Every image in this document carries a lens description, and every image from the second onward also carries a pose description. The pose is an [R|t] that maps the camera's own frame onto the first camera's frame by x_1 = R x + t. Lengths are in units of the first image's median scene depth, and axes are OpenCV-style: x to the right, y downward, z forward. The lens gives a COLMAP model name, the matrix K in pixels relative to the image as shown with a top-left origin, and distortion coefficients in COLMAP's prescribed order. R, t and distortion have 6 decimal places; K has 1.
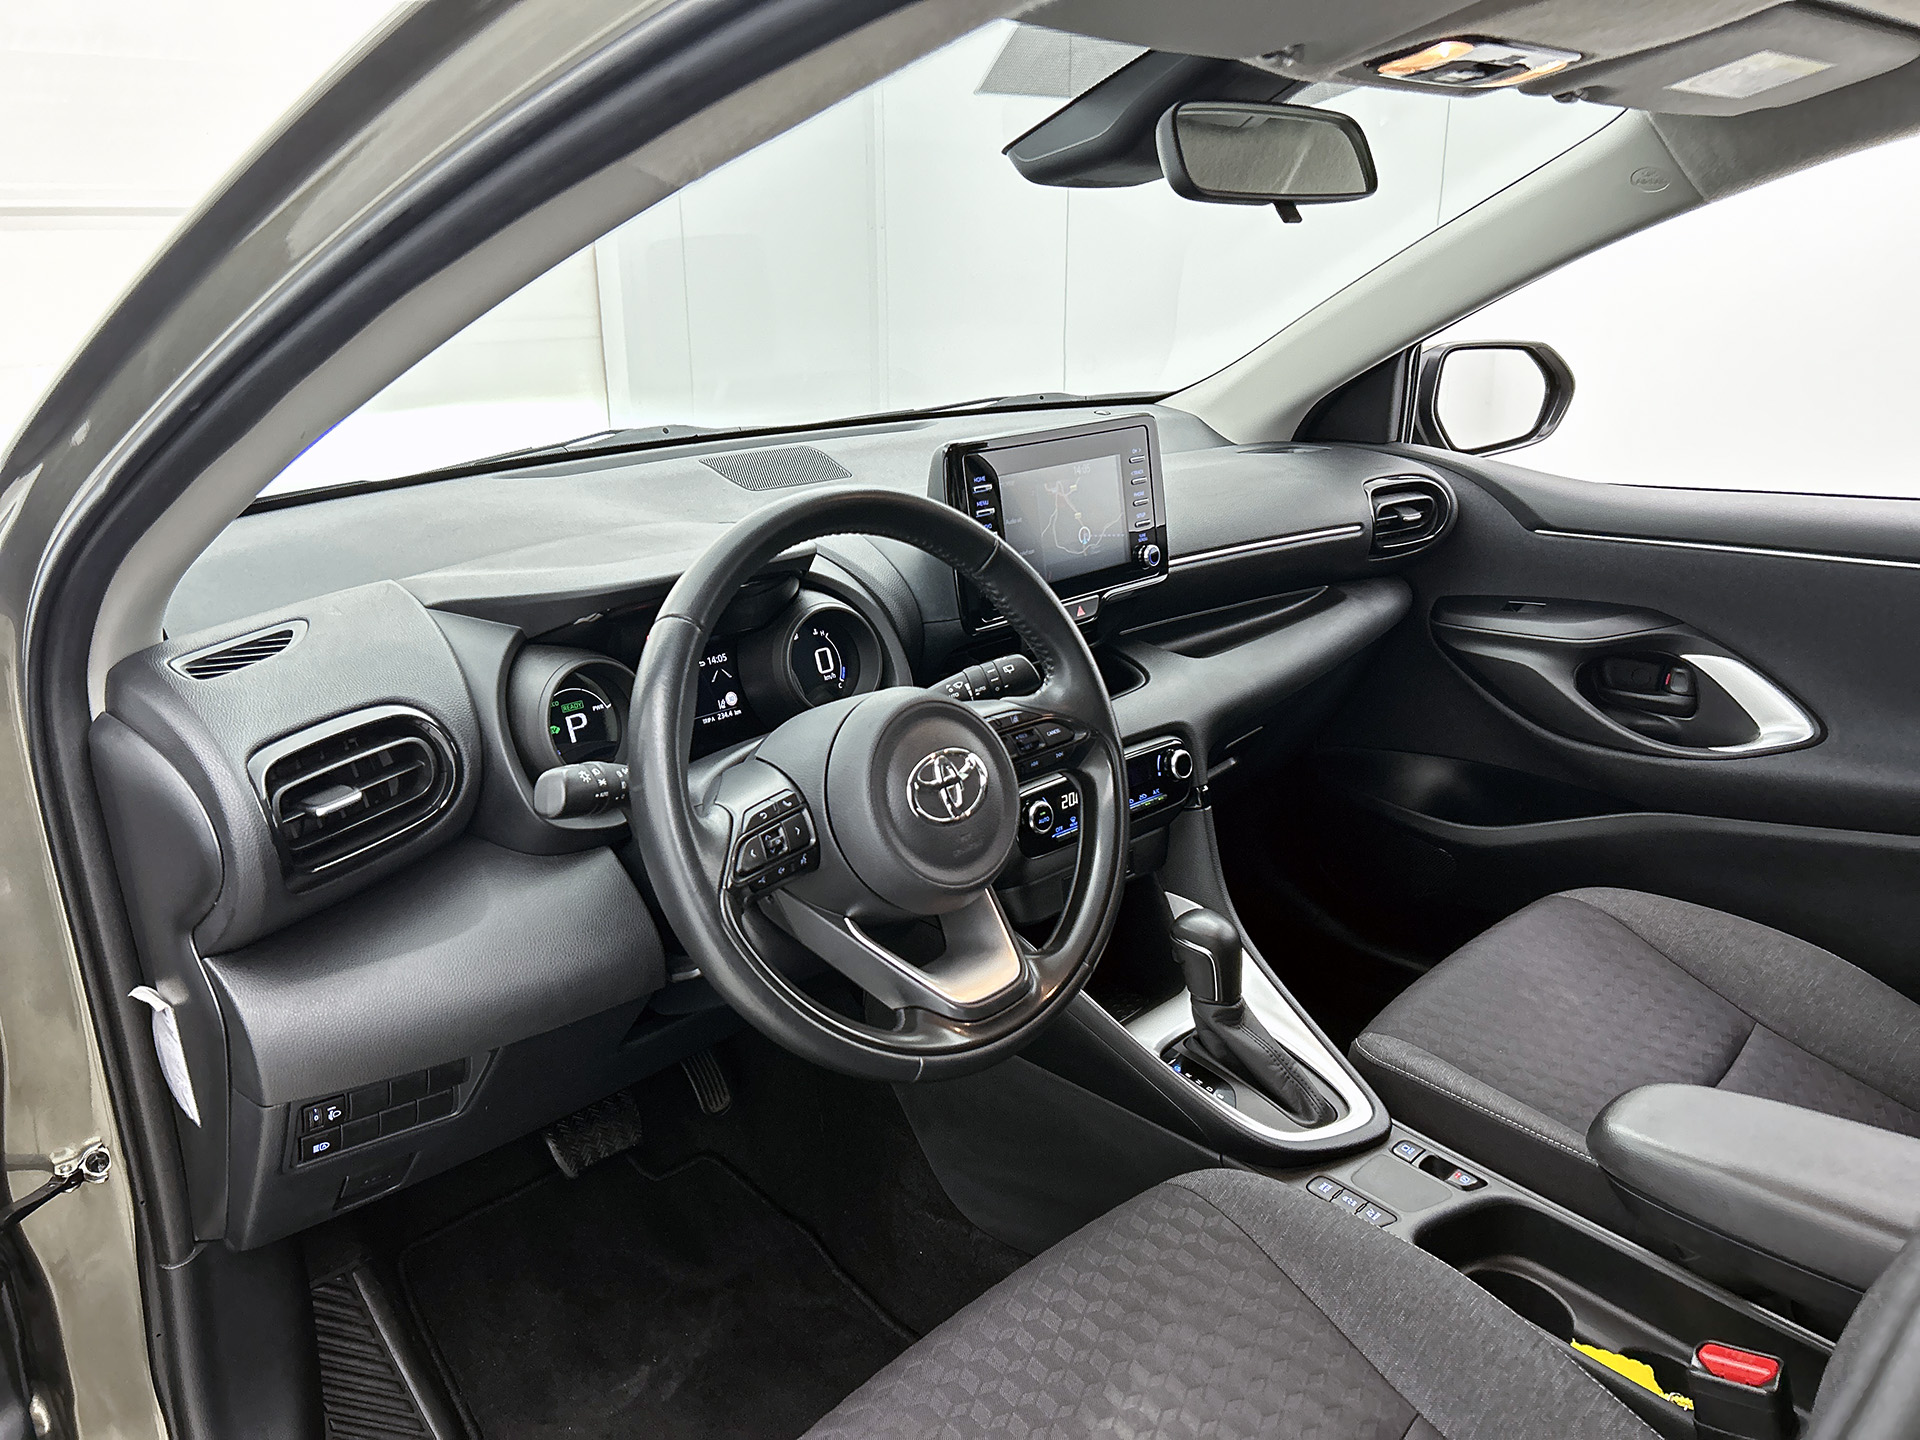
lens RADIAL K [[1472.5, 0, 999.3], [0, 1472.5, 713.0], [0, 0, 1]] dist [0.042663, -0.059513]
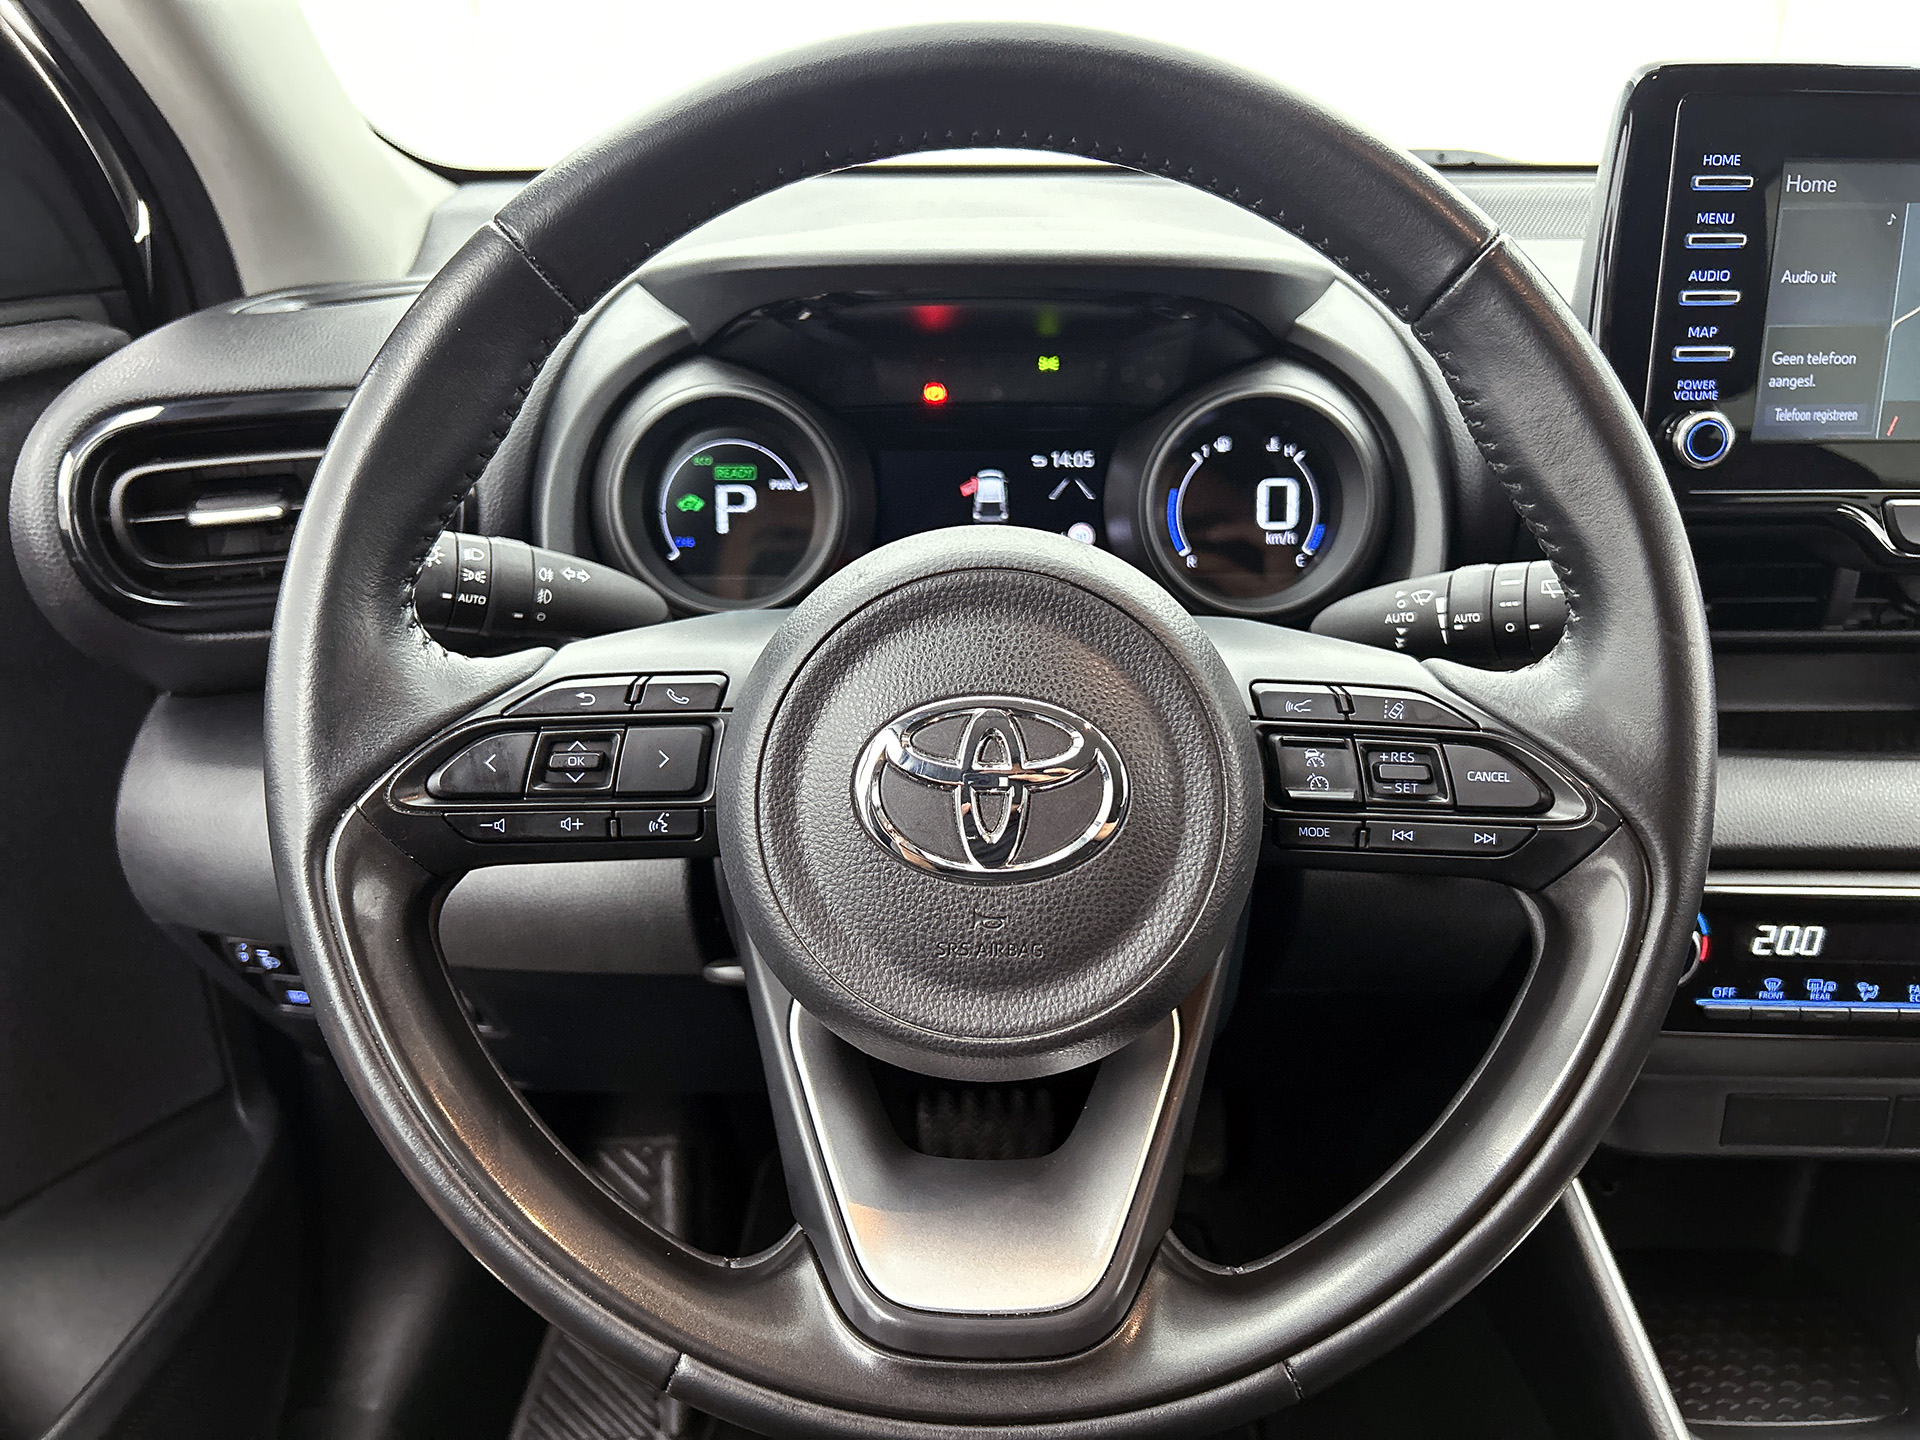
lens RADIAL K [[1472.5, 0, 958.9], [0, 1472.5, 725.9], [0, 0, 1]] dist [0.042663, -0.059513]
pose [[0.693551, 0.282326, -0.662781, 0.157057], [-0.227365, 0.958770, 0.170488, -0.022783], [0.683587, 0.032451, 0.729147, 0.511068]]
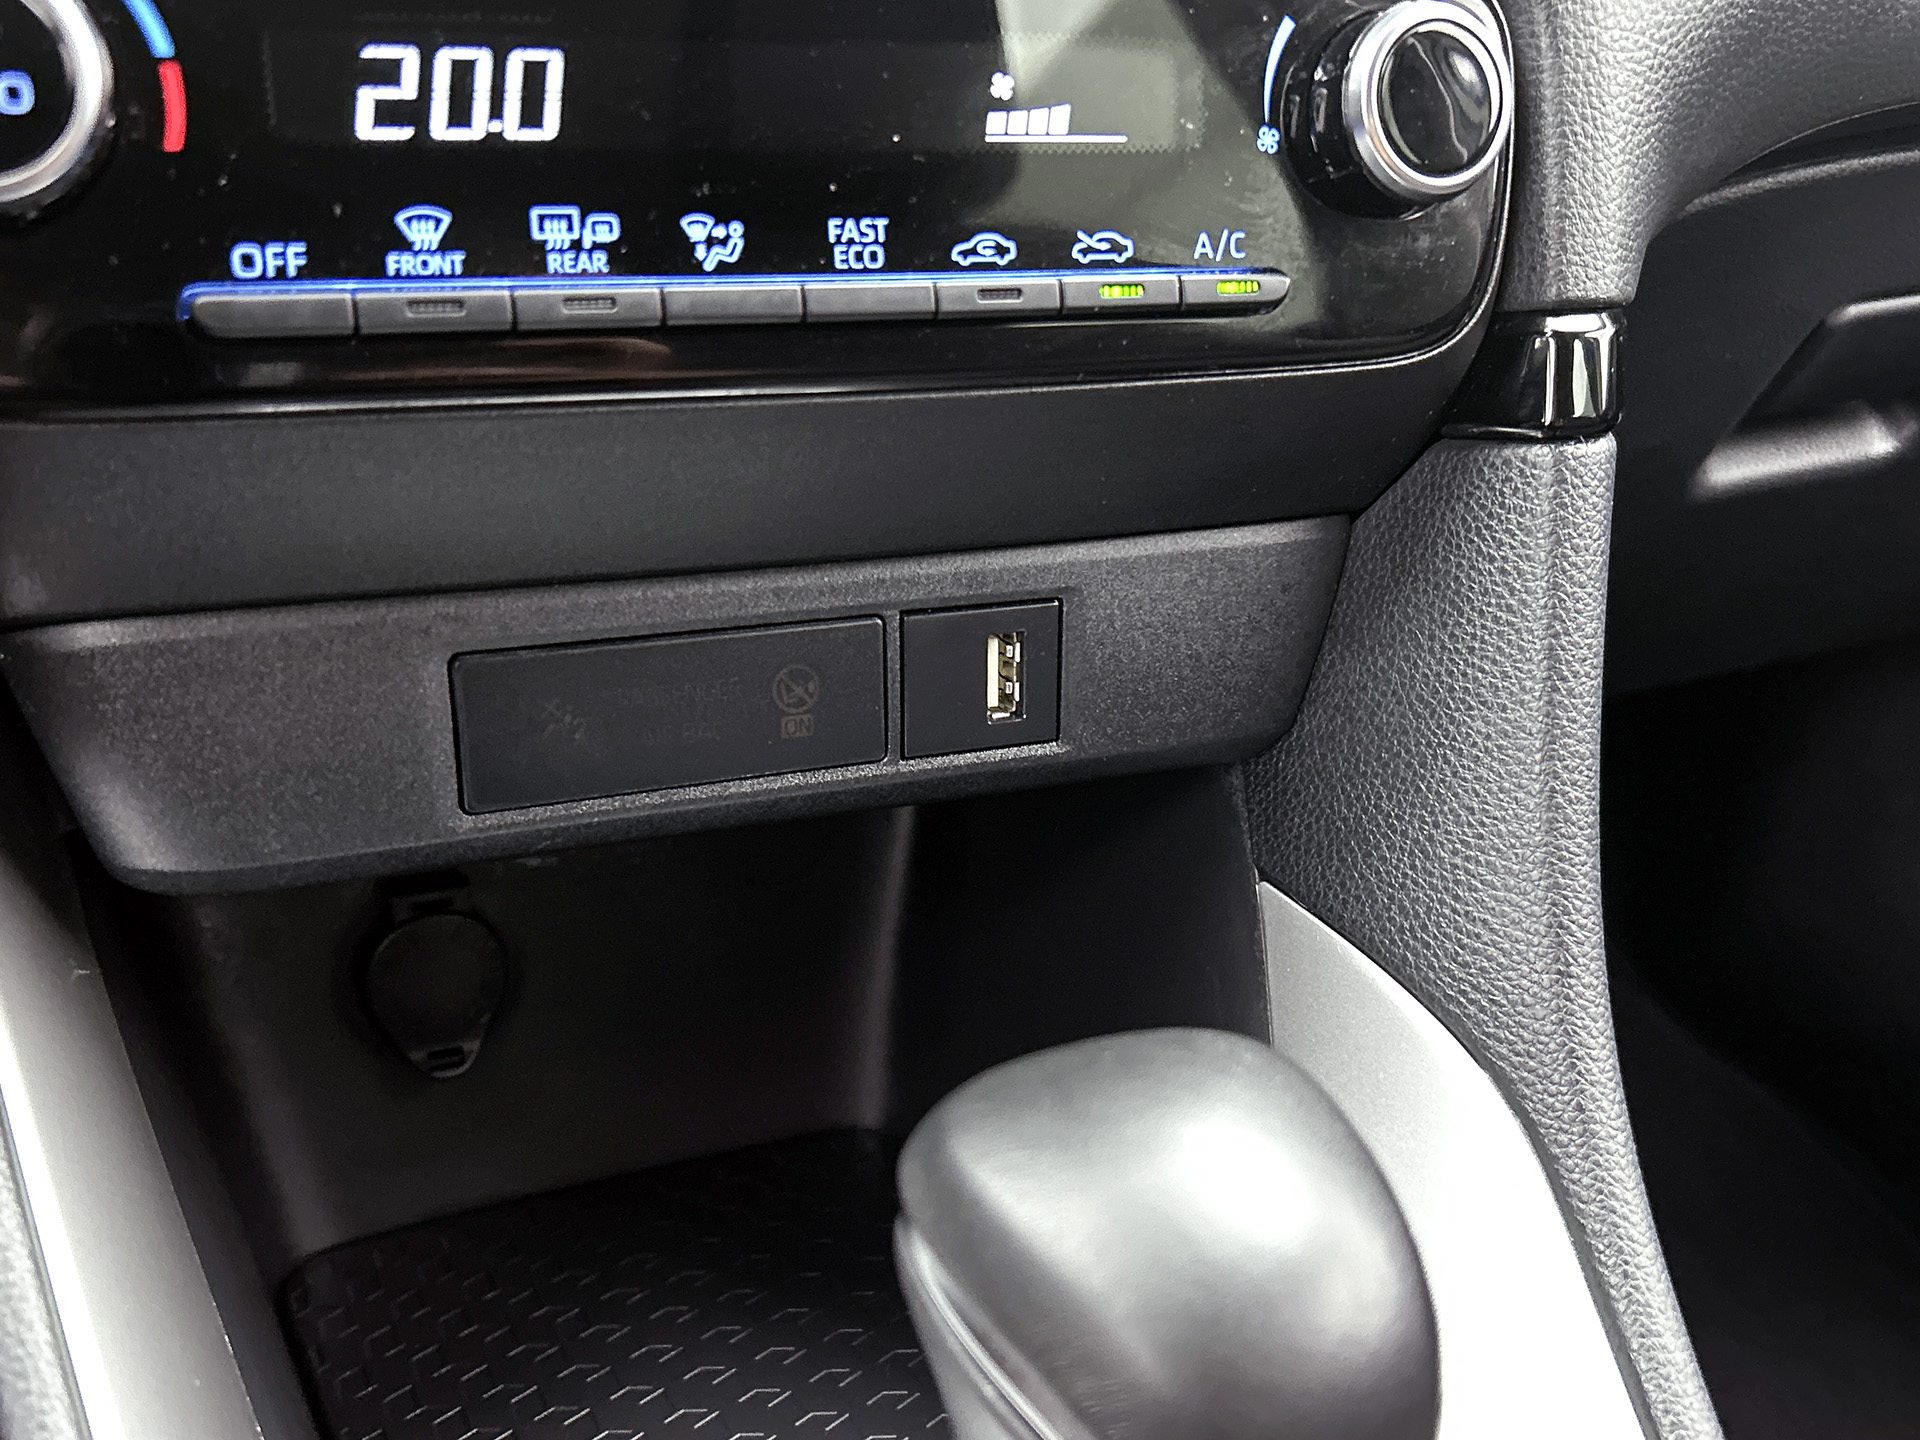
lens RADIAL K [[1888.7, 0, 967.6], [0, 1888.7, 734.9], [0, 0, 1]] dist [0.076831, 0.000000]
pose [[0.926641, 0.194987, -0.321428, 0.169765], [-0.163859, 0.978974, 0.121488, 0.090719], [0.338359, -0.059907, 0.939108, 0.854199]]
